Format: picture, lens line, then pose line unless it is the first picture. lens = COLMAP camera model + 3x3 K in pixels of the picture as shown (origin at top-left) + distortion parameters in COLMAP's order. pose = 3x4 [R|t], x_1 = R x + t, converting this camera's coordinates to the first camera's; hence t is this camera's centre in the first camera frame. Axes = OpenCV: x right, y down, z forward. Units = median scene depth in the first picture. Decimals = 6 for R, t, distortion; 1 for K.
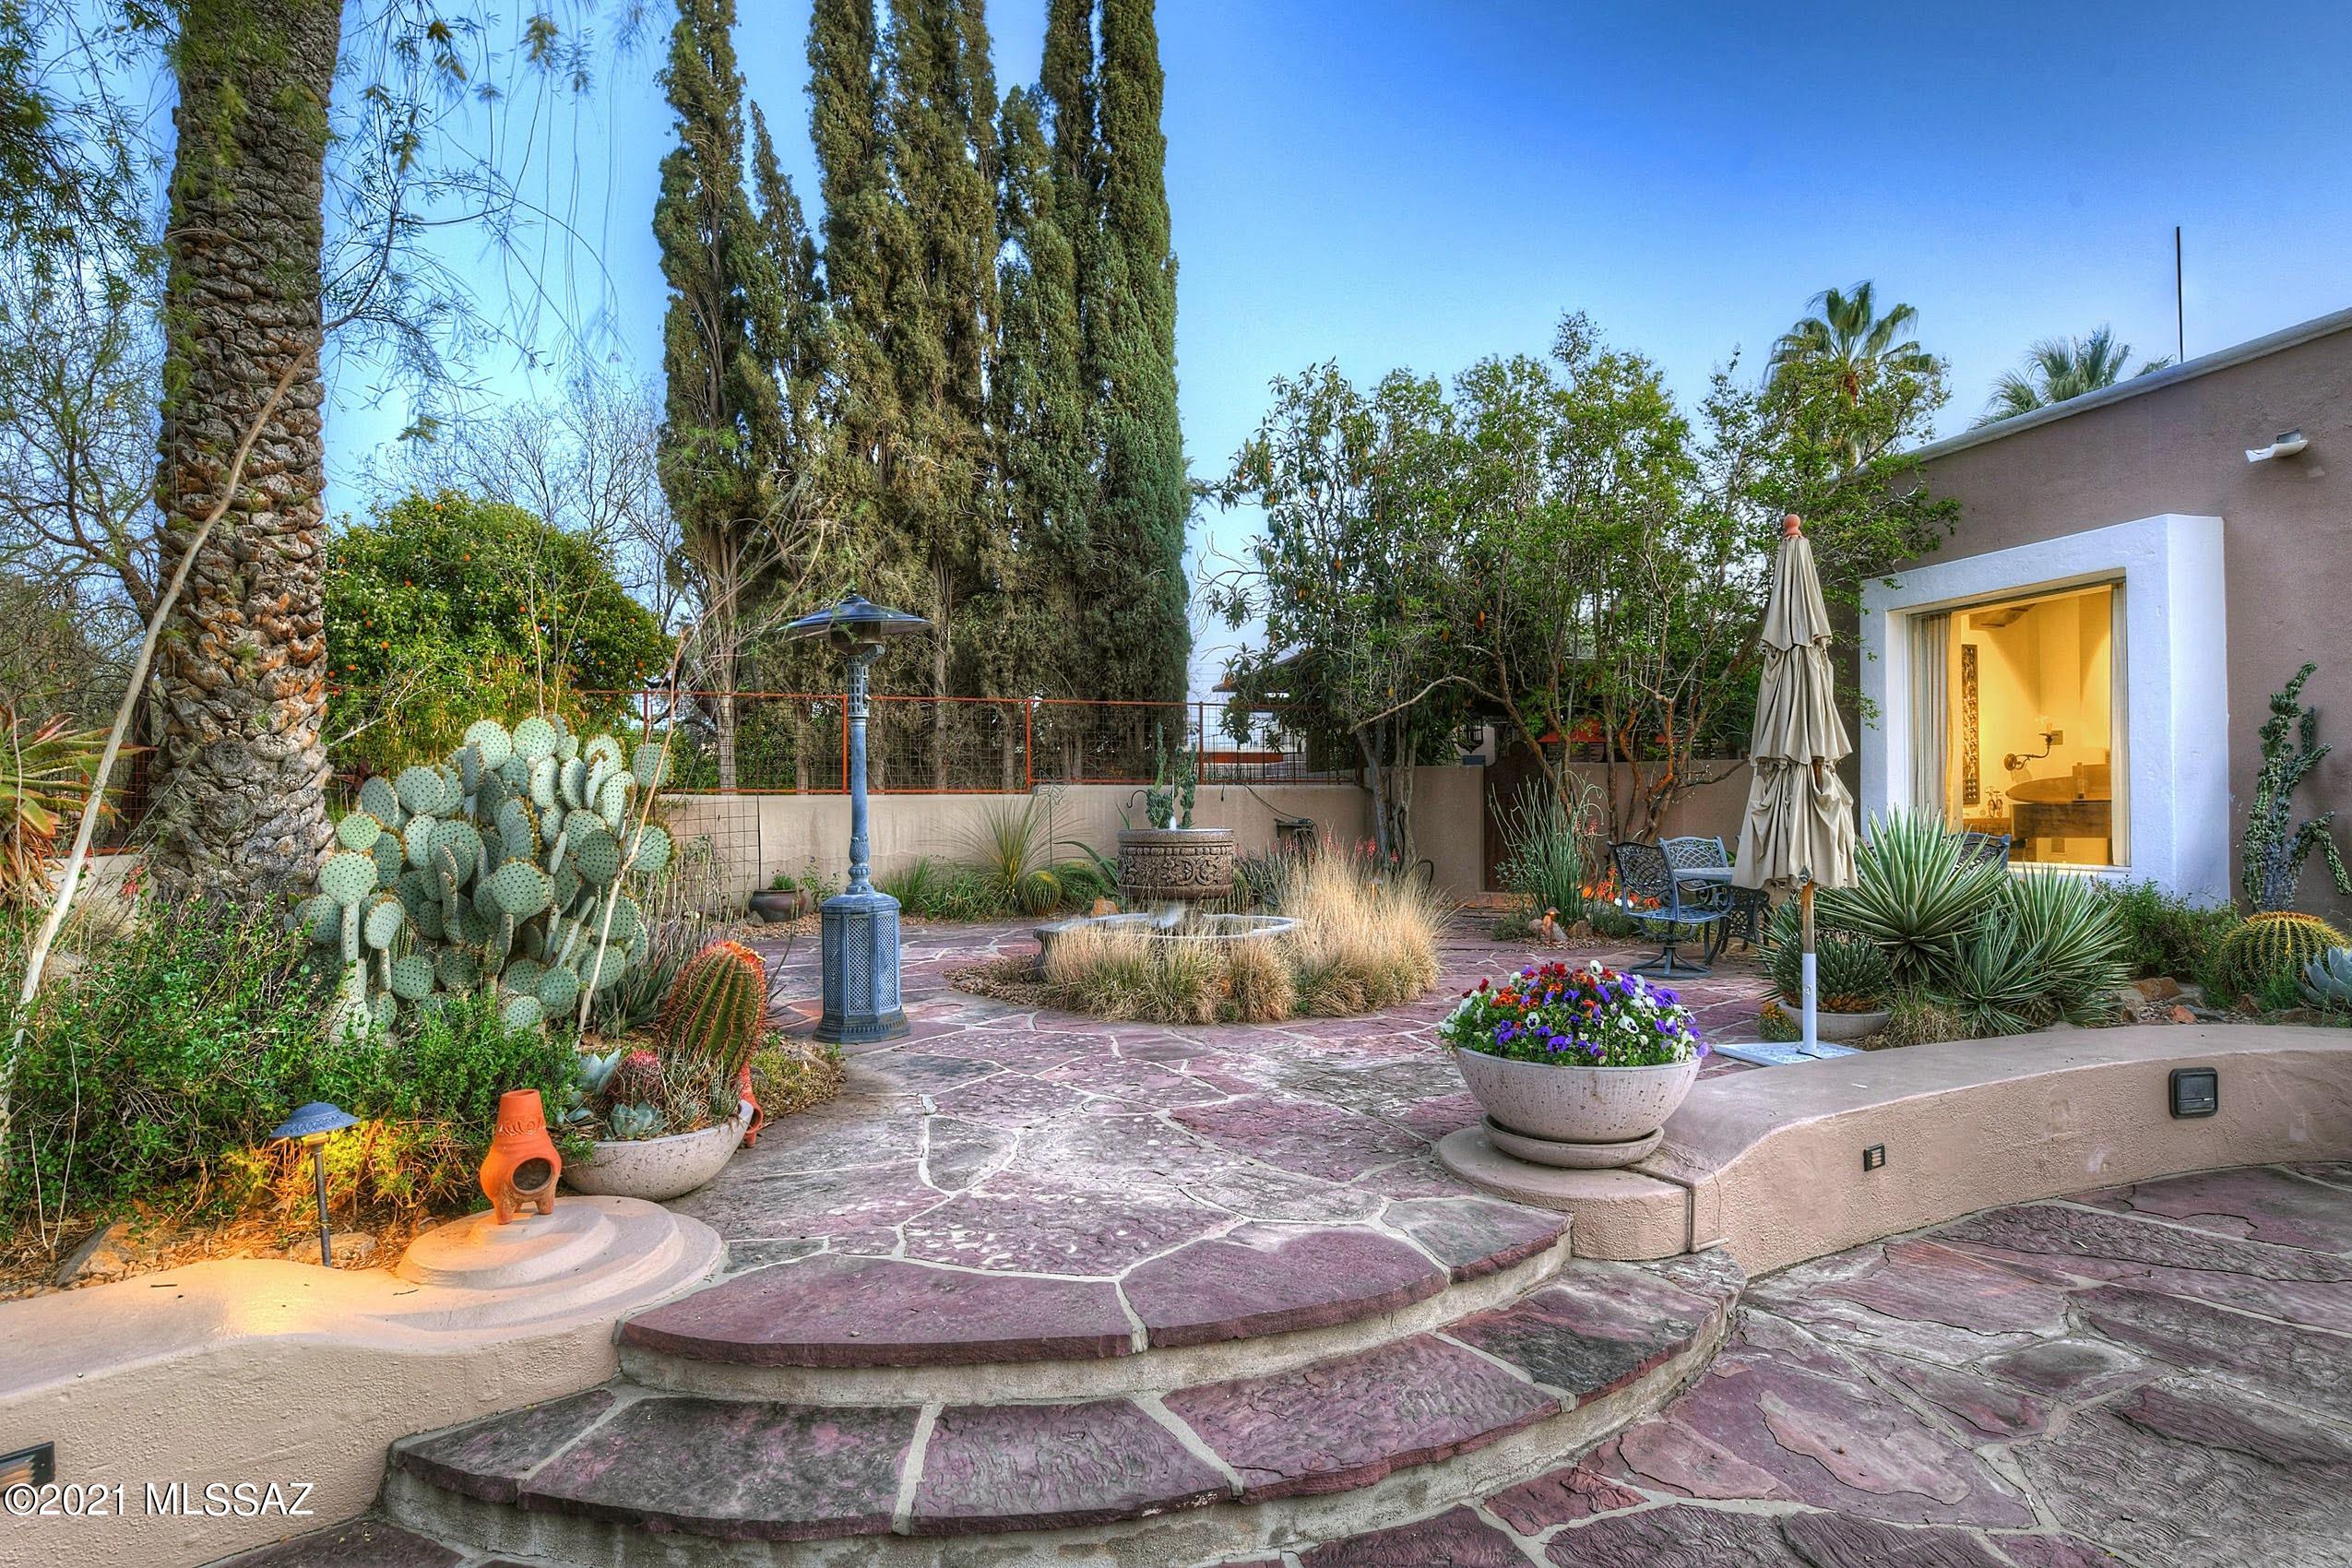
lens RADIAL K [[1177.9, 0, 1323.6], [0, 1177.9, 797.7], [0, 0, 1]] dist [-0.004192, 0.000563]
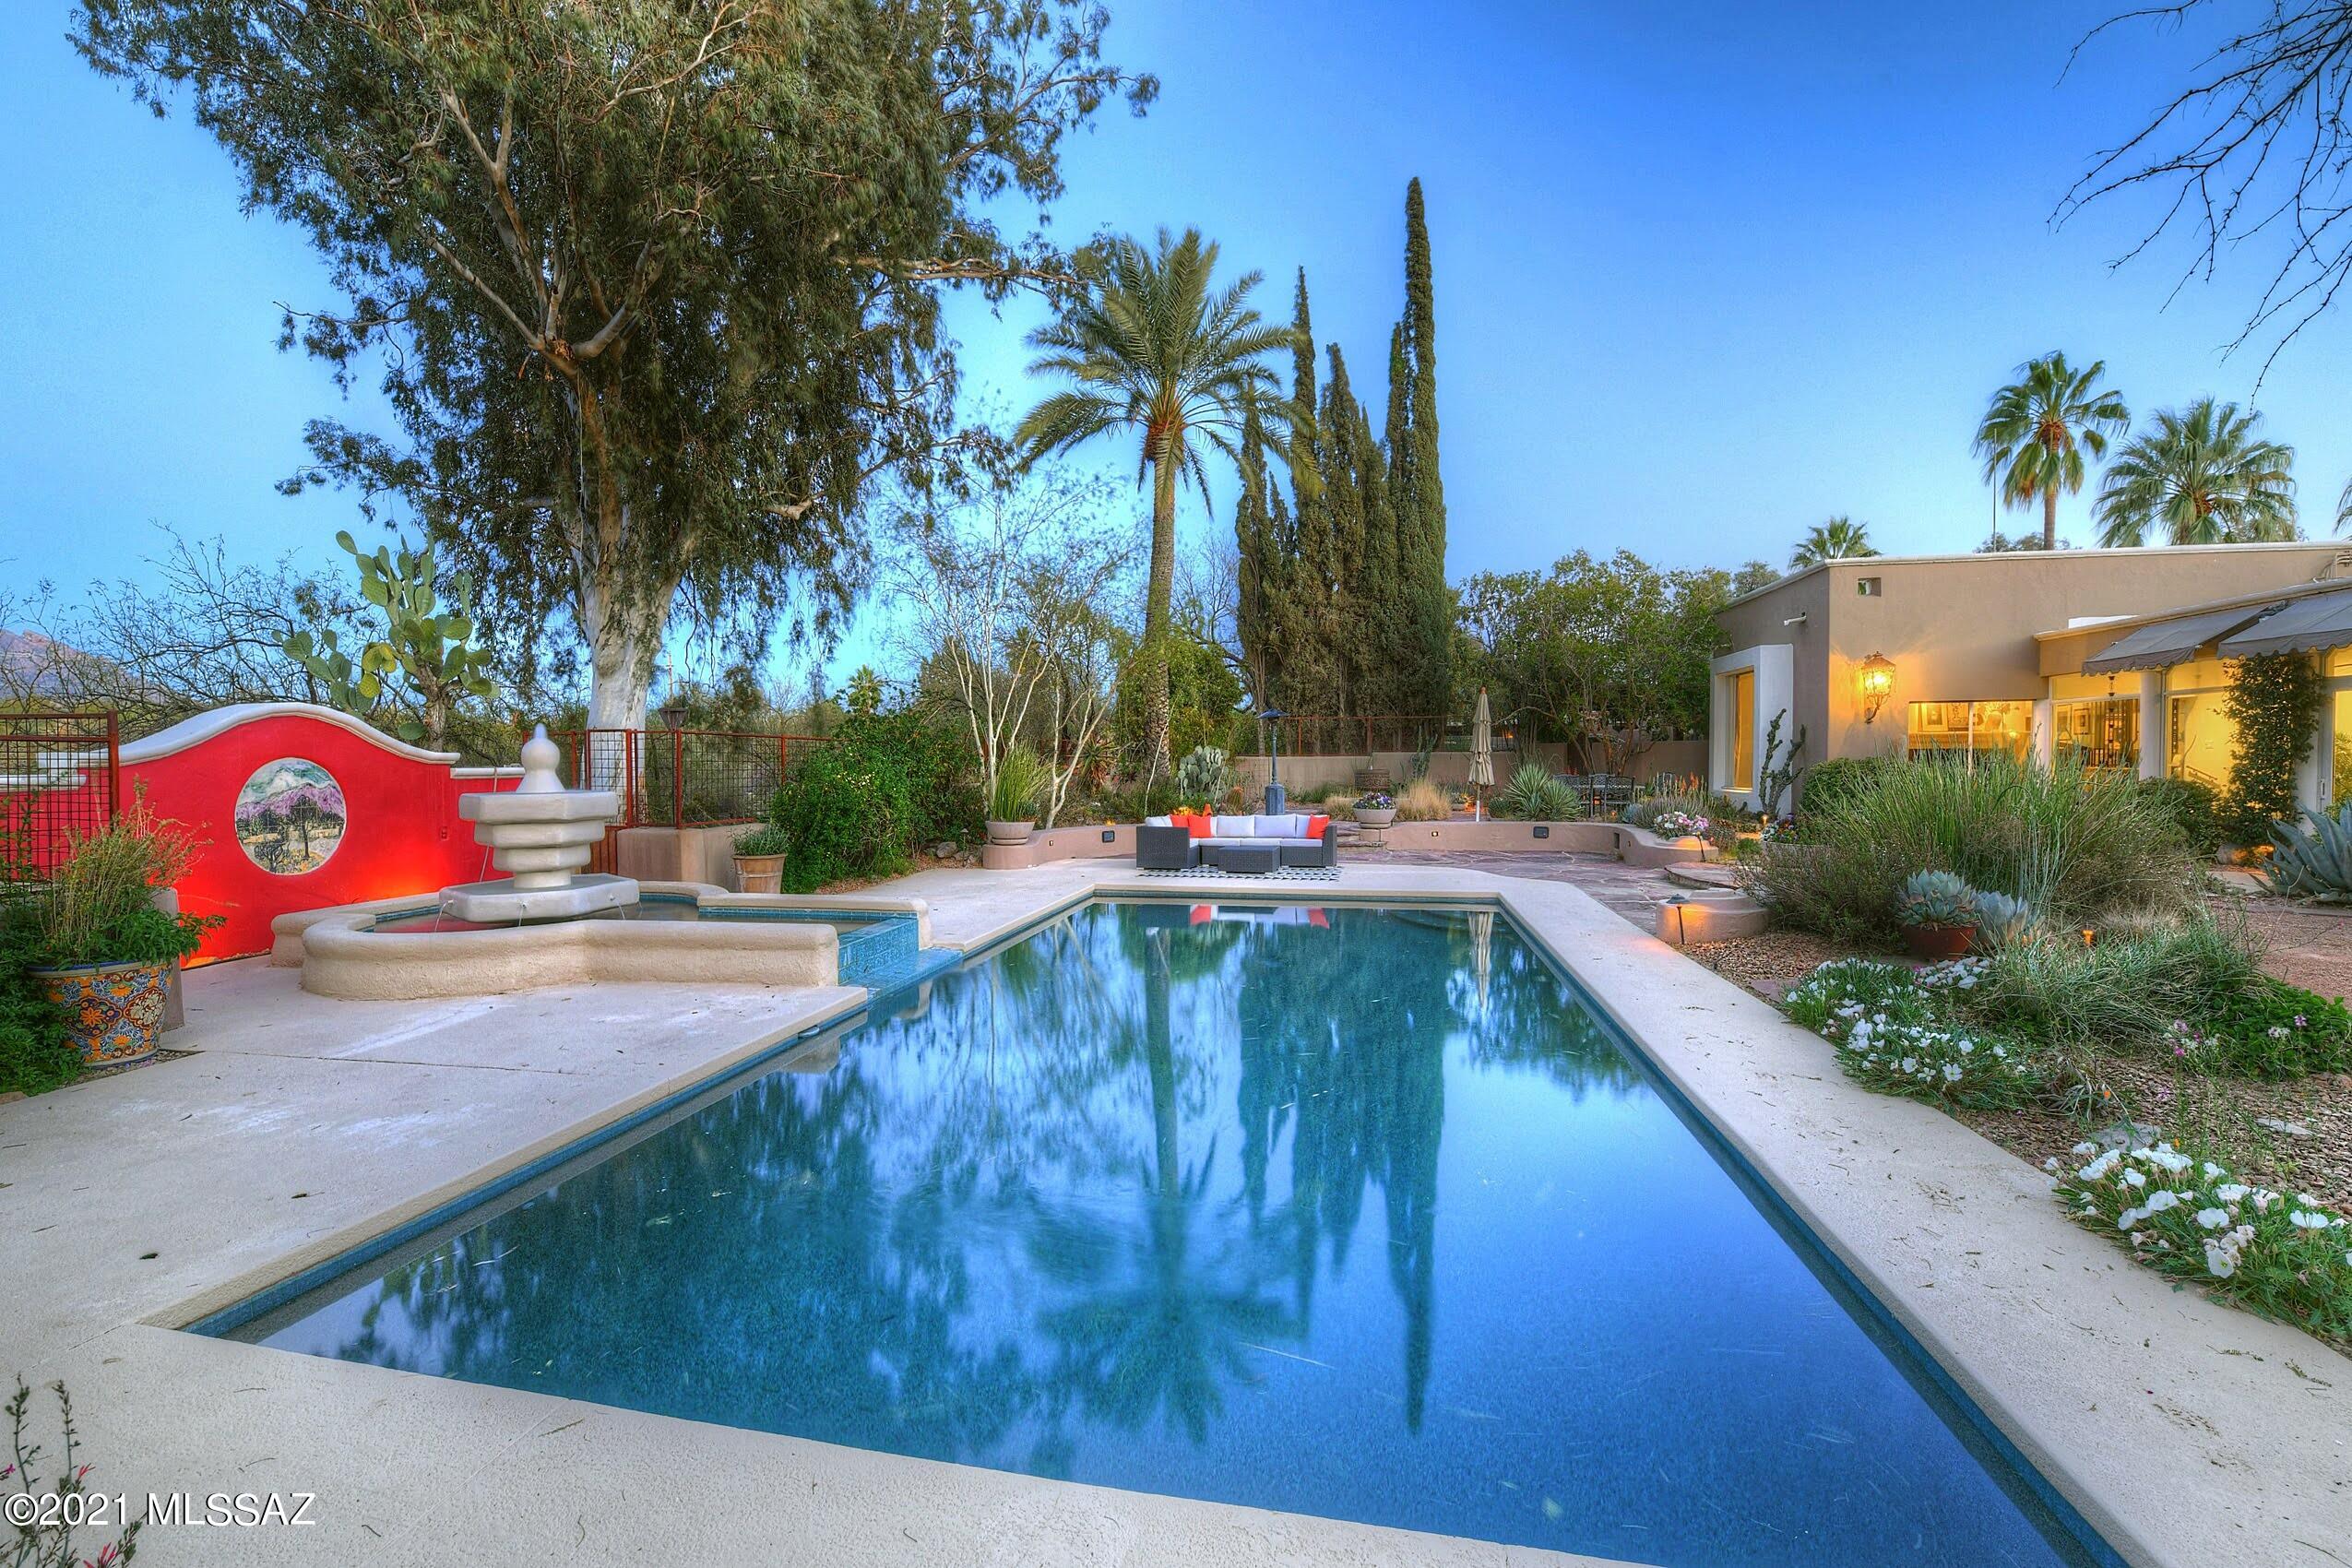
lens RADIAL K [[1016.4, 0, 1172.8], [0, 1016.4, 759.6], [0, 0, 1]] dist [-0.001552, 0.000032]
pose [[0.828244, 0.002692, -0.560361, 0.540180], [0.002518, 0.999960, 0.008525, -0.014138], [0.560361, -0.008472, 0.828205, -0.879690]]
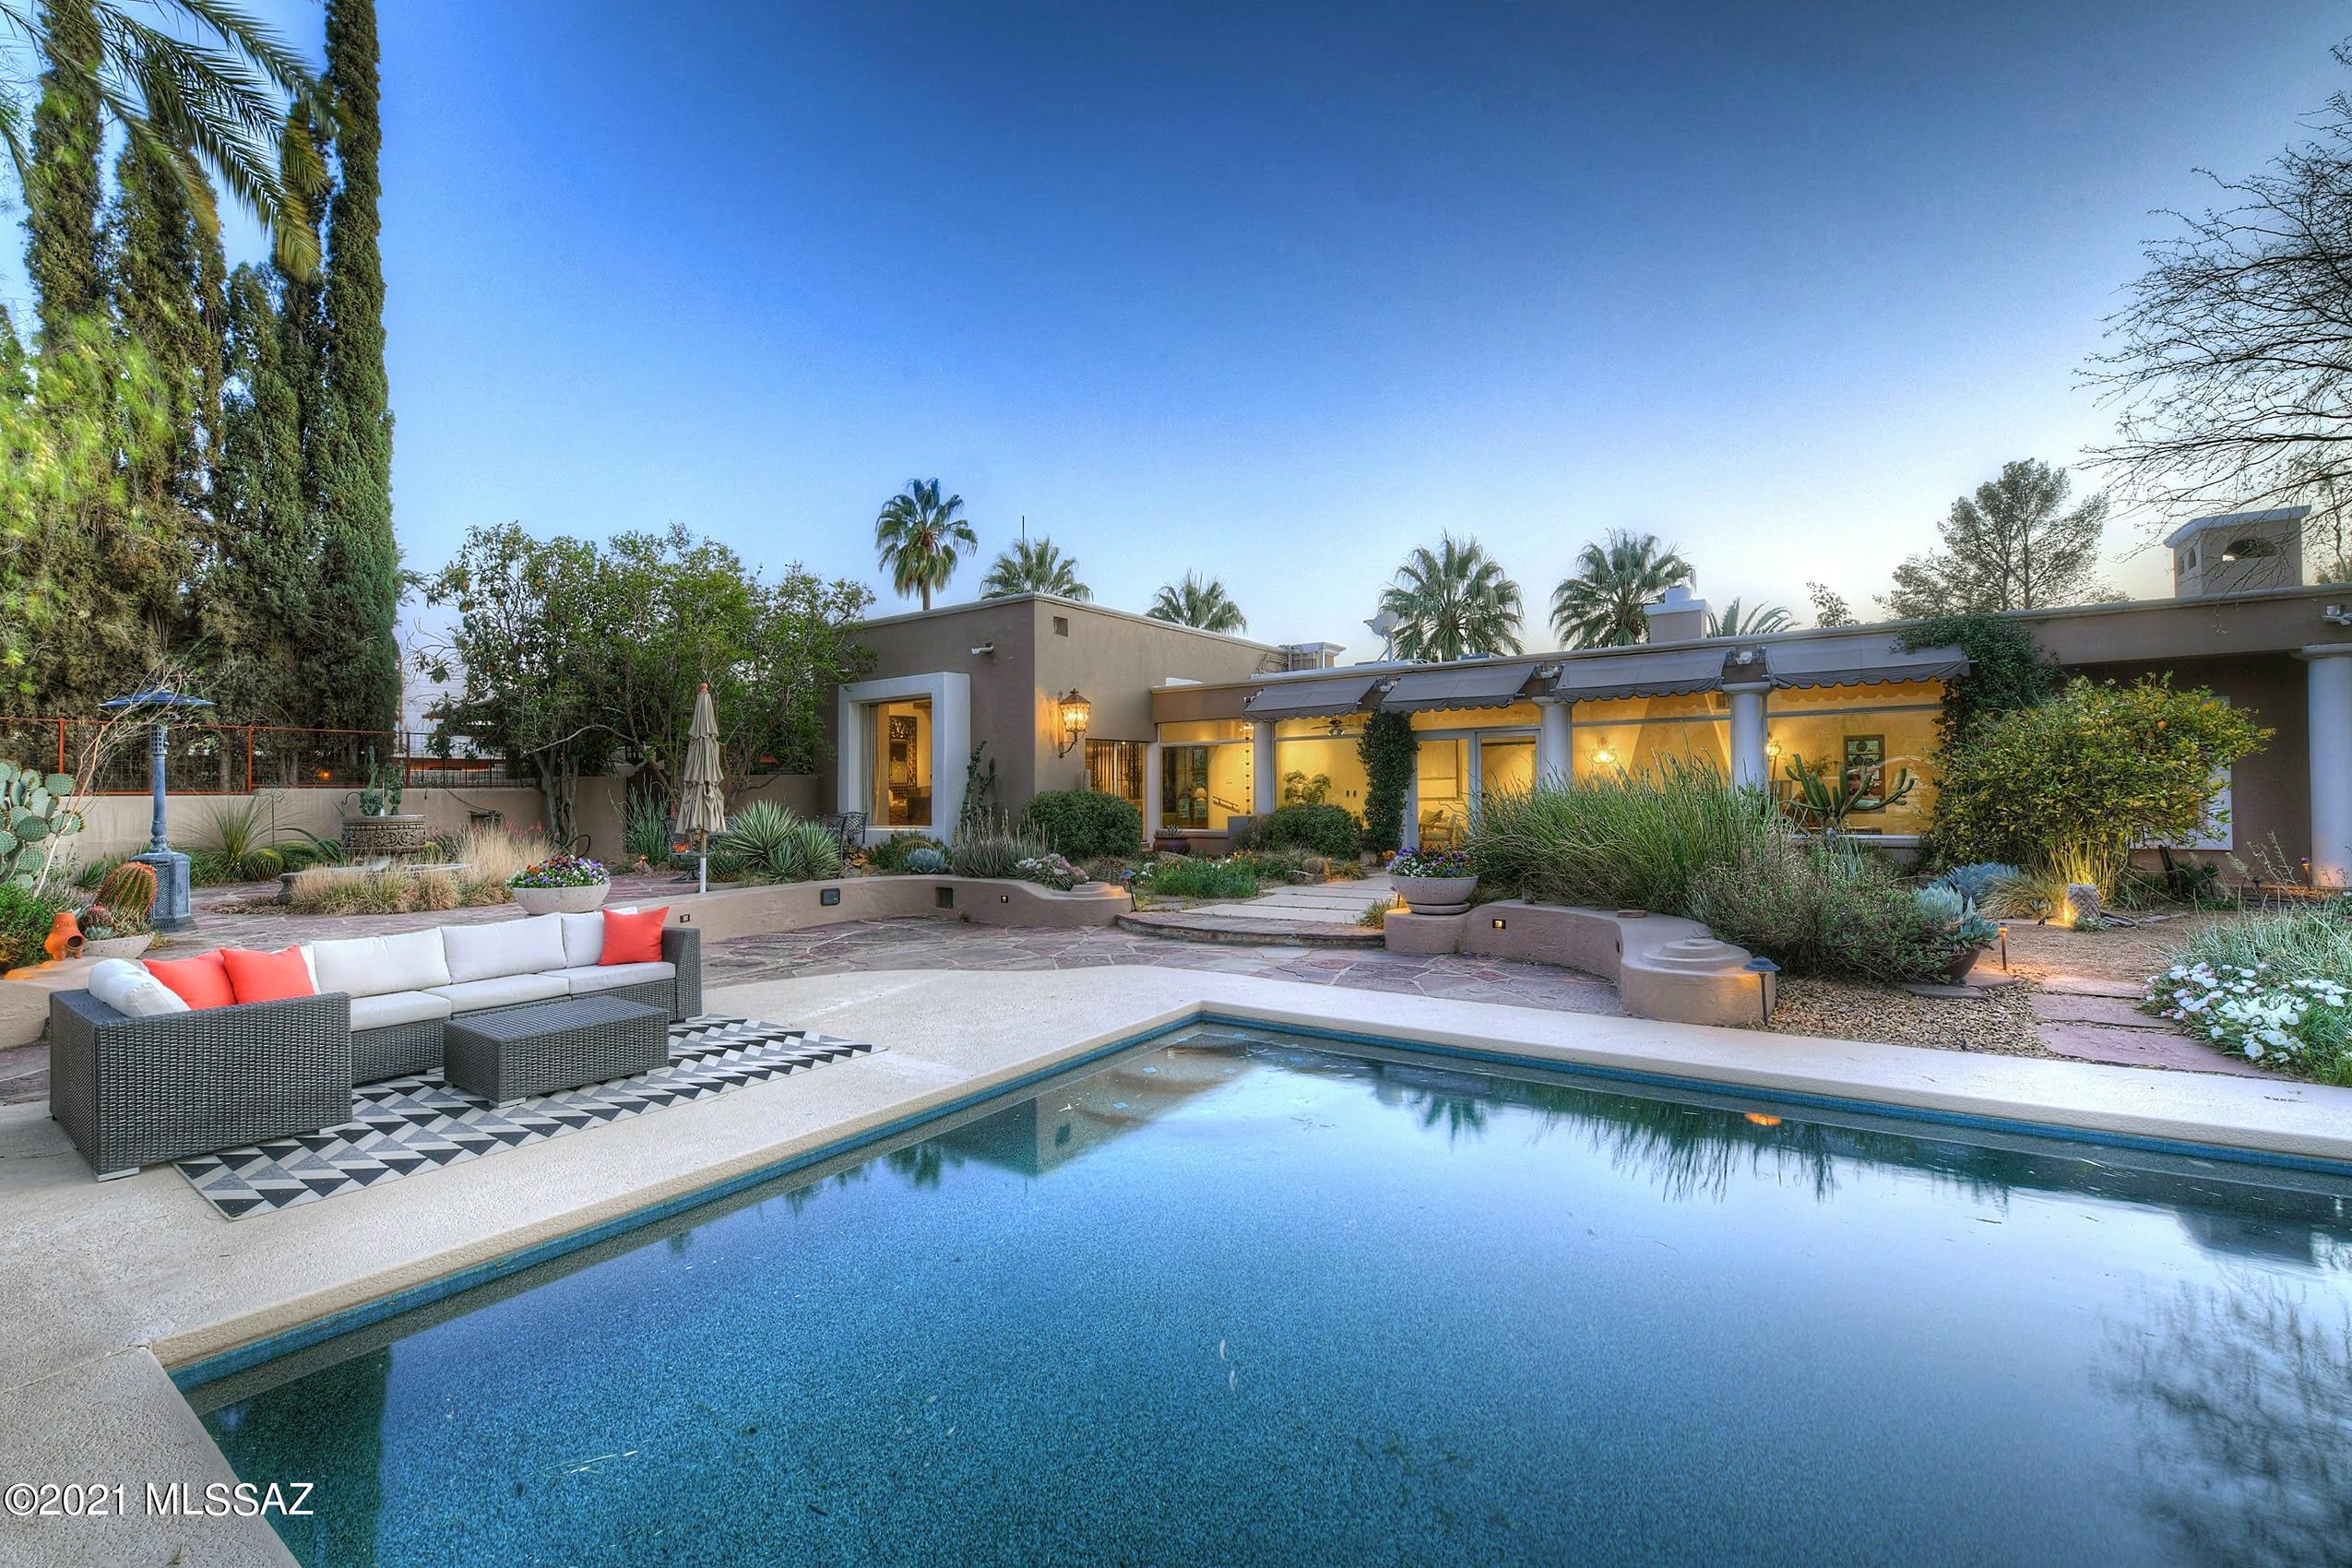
lens RADIAL K [[910.6, 0, 1171.0], [0, 910.6, 775.8], [0, 0, 1]] dist [-0.016086, -0.001757]
pose [[0.829553, 0.007051, 0.558384, 0.055875], [0.003934, 0.999822, -0.018469, -0.001948], [-0.558414, 0.017518, 0.829377, -0.433003]]
